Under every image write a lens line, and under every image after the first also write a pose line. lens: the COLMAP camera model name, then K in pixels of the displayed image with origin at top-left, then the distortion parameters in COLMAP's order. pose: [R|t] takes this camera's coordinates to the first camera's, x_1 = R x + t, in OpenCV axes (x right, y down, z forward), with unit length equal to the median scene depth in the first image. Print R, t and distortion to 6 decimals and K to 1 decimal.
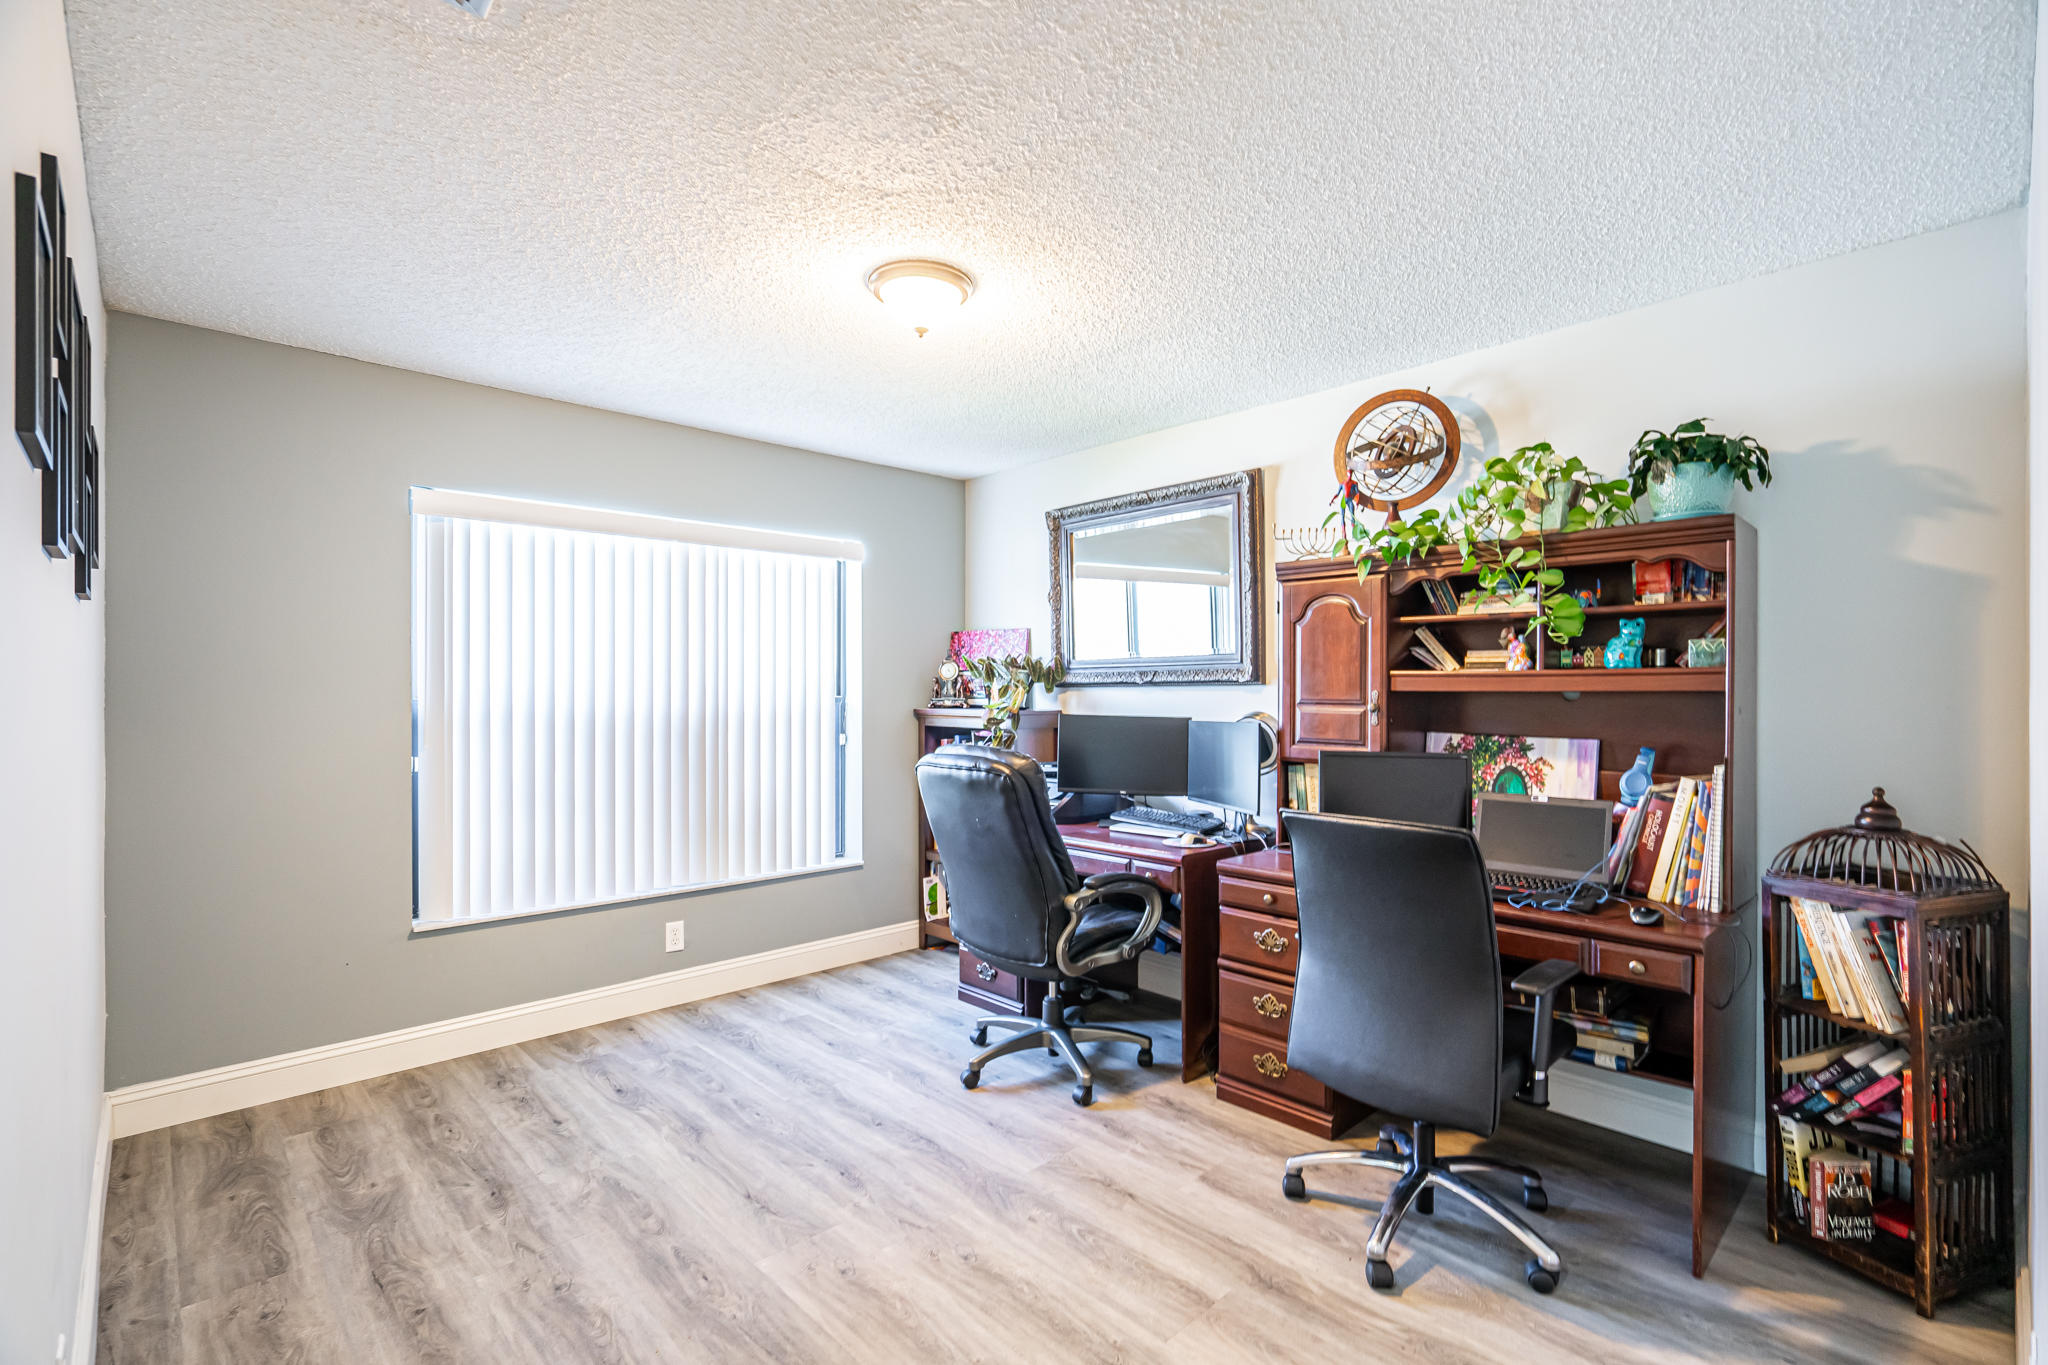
lens RADIAL K [[928.3, 0, 1031.7], [0, 928.3, 680.8], [0, 0, 1]] dist [-0.009901, 0.005002]
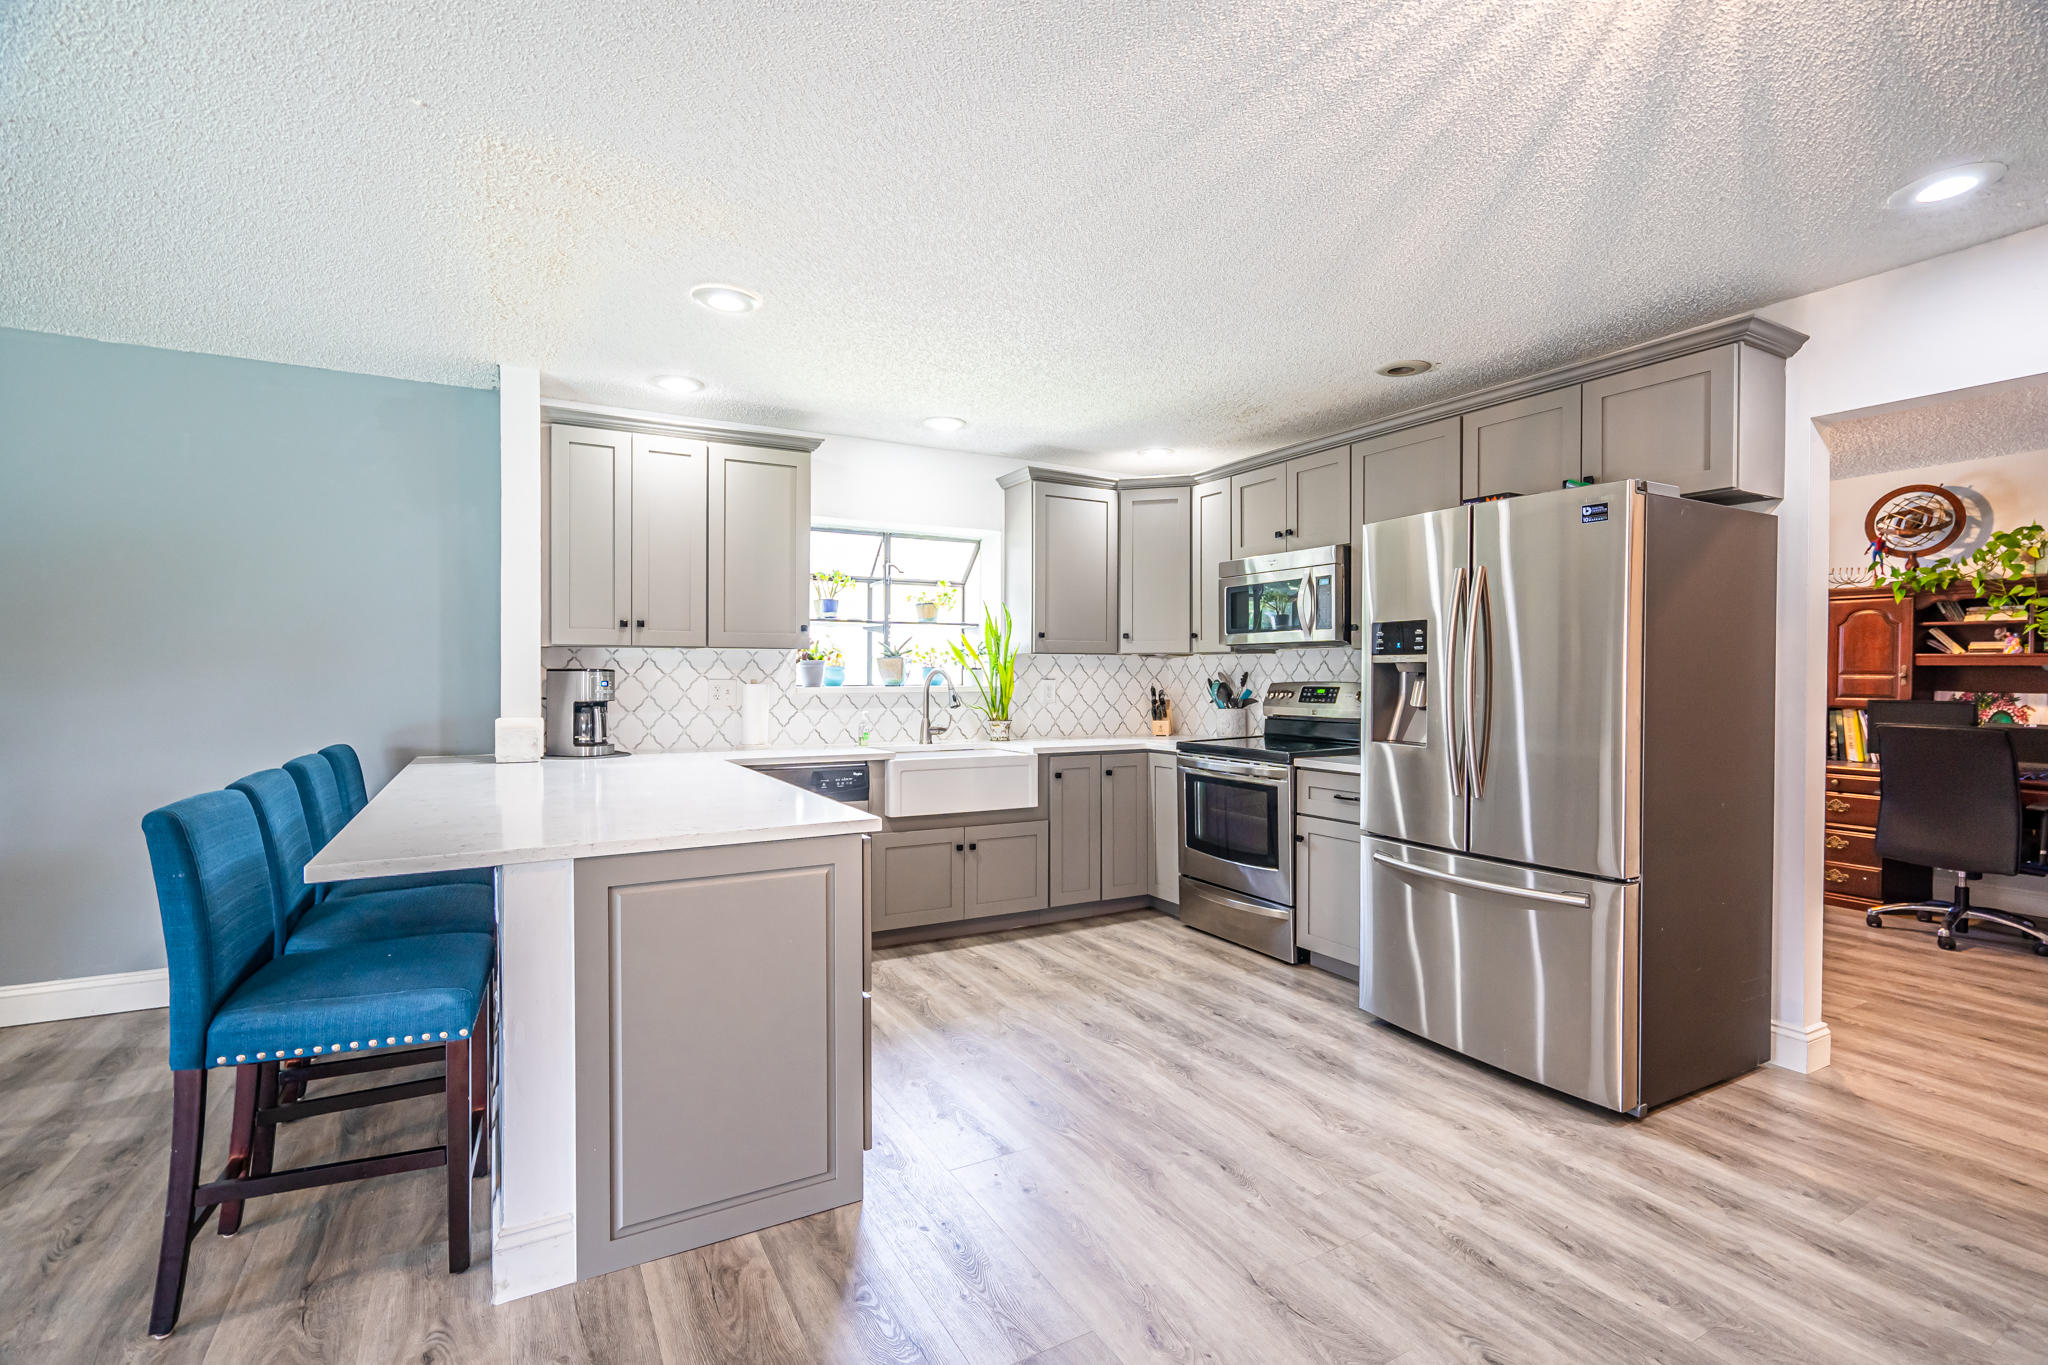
lens RADIAL K [[928.3, 0, 1026.9], [0, 928.3, 676.0], [0, 0, 1]] dist [-0.009901, 0.005002]
pose [[0.972289, 0.005255, -0.233722, -0.833704], [-0.001940, 0.999894, 0.014415, 0.009198], [0.233773, -0.013562, 0.972197, -1.073514]]
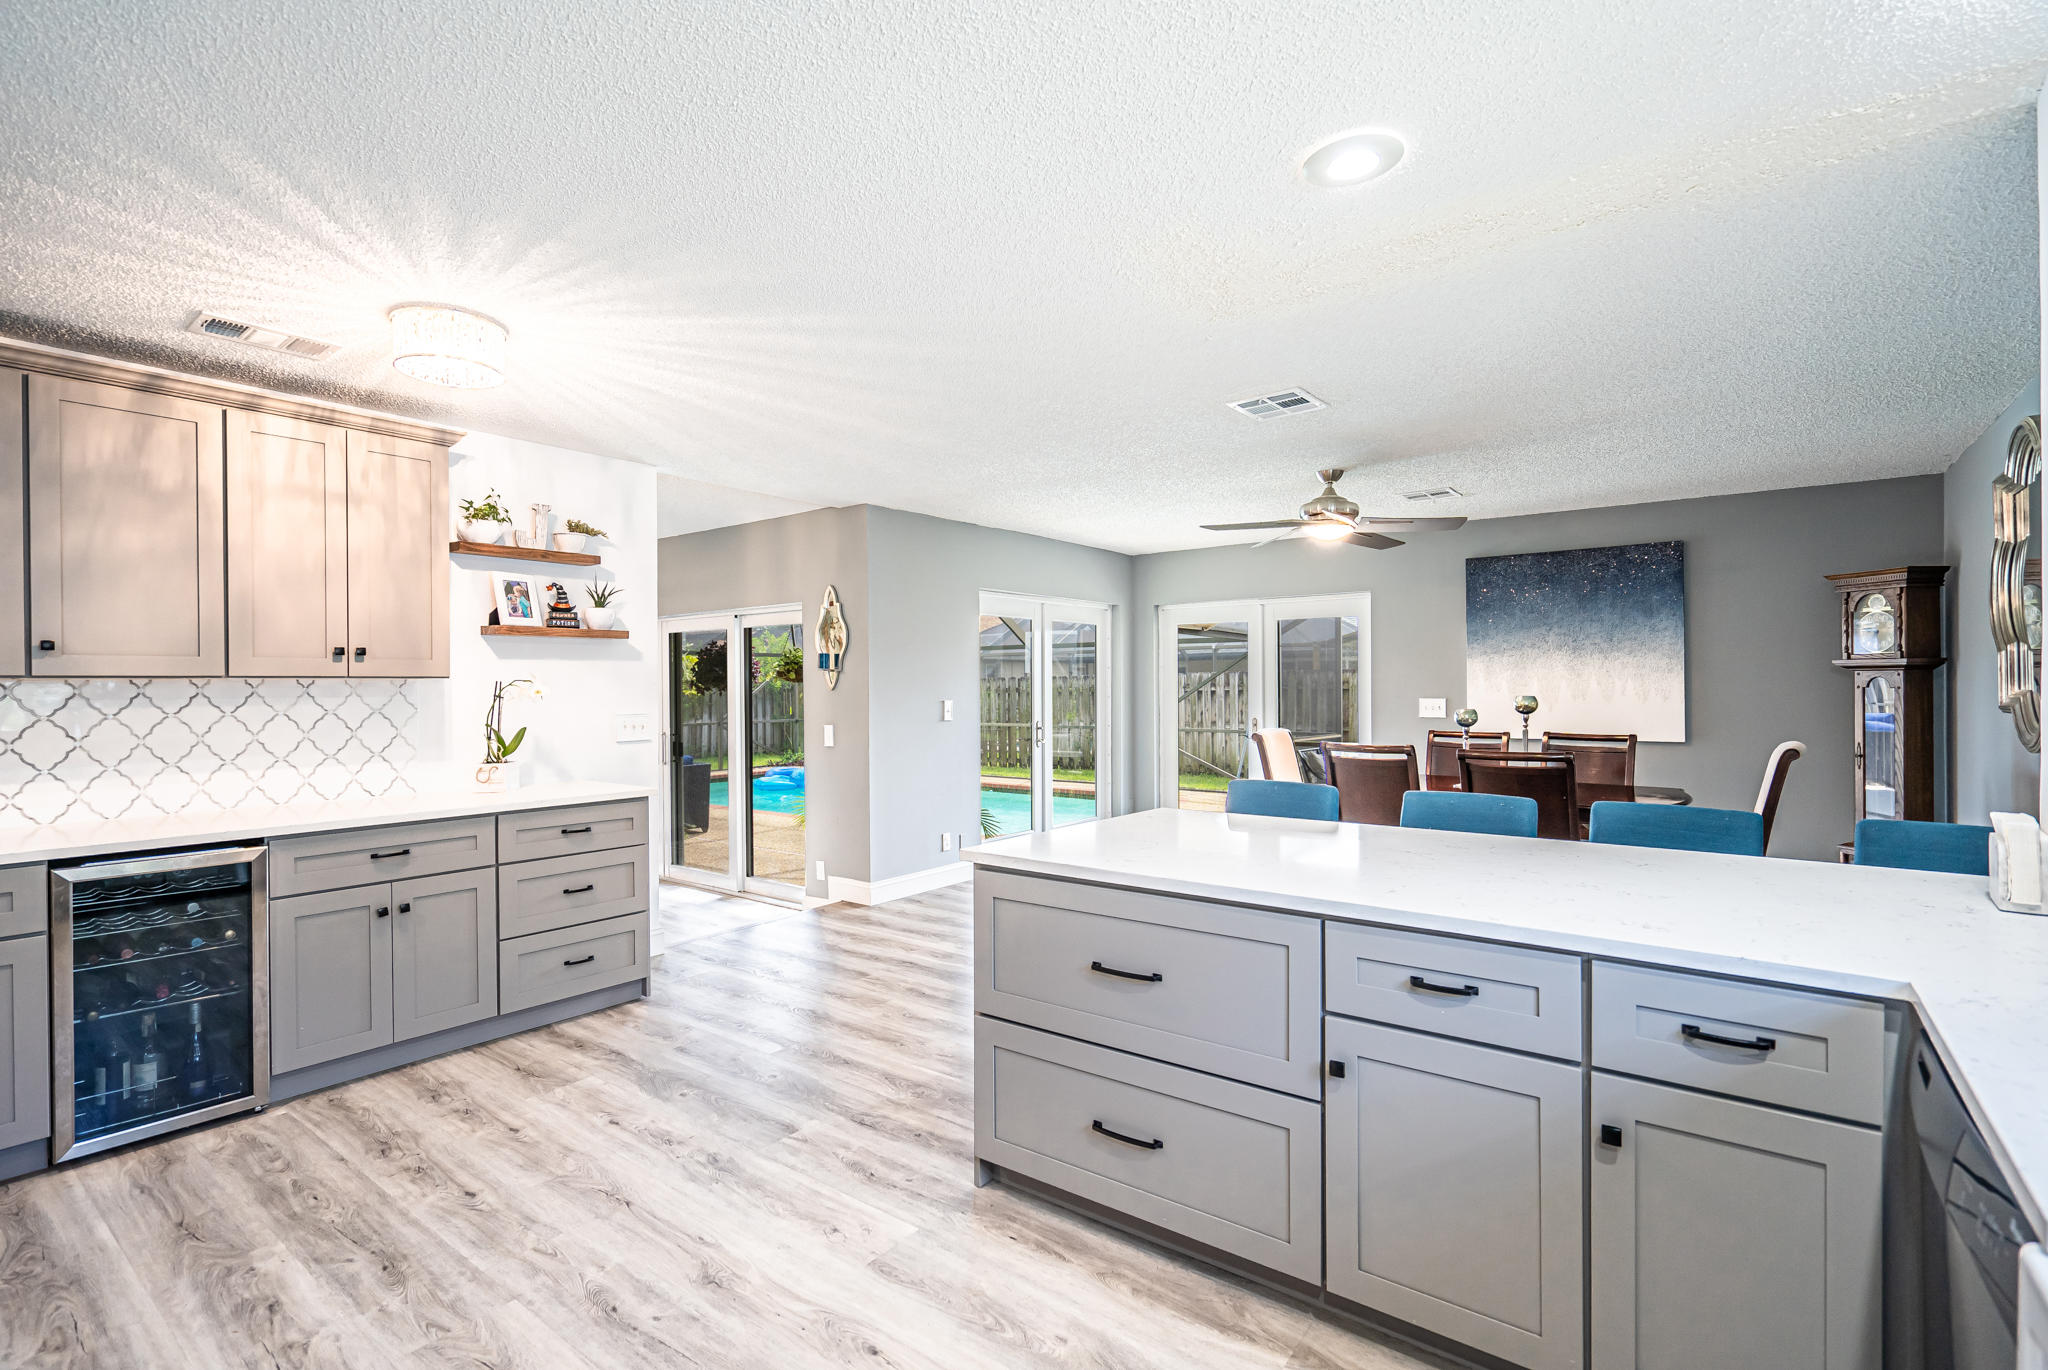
lens RADIAL K [[928.3, 0, 1019.9], [0, 928.3, 689.1], [0, 0, 1]] dist [-0.009901, 0.005002]
pose [[-0.985599, 0.008796, -0.168871, -1.035959], [0.010770, 0.999884, -0.010776, 0.001674], [0.168757, -0.012439, -0.985579, 0.462841]]
